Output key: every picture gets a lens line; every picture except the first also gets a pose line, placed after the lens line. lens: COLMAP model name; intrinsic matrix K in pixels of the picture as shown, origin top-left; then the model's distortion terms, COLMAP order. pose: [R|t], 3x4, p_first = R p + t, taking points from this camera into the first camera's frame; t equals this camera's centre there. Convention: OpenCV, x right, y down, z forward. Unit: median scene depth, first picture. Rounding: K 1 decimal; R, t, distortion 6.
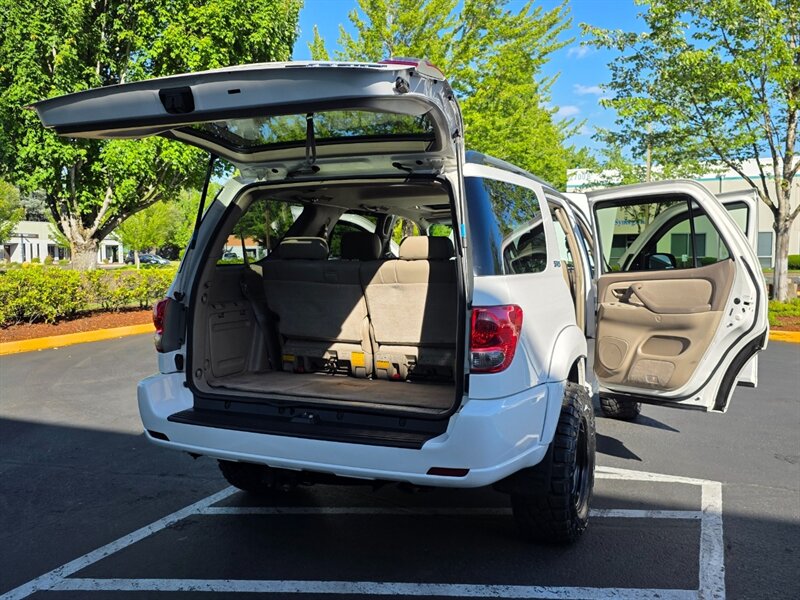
lens RADIAL K [[698.1, 0, 404.4], [0, 698.1, 306.9], [0, 0, 1]] dist [0.046376, -0.006184]
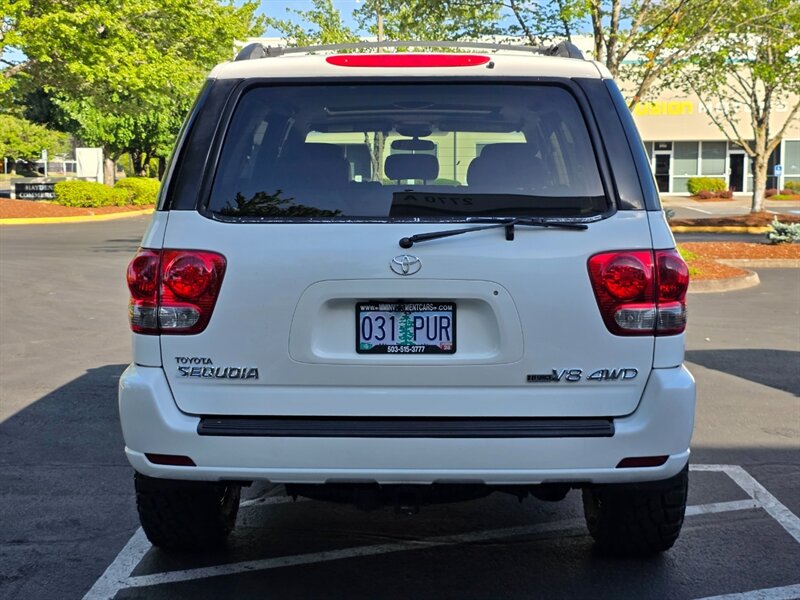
lens RADIAL K [[1124.0, 0, 396.1], [0, 1124.0, 298.0], [0, 0, 1]] dist [0.175875, -0.553618]
pose [[0.925858, -0.041523, 0.375583, -0.465866], [0.028252, 0.998769, 0.040775, -0.004907], [-0.376814, -0.027141, 0.925891, -0.046666]]
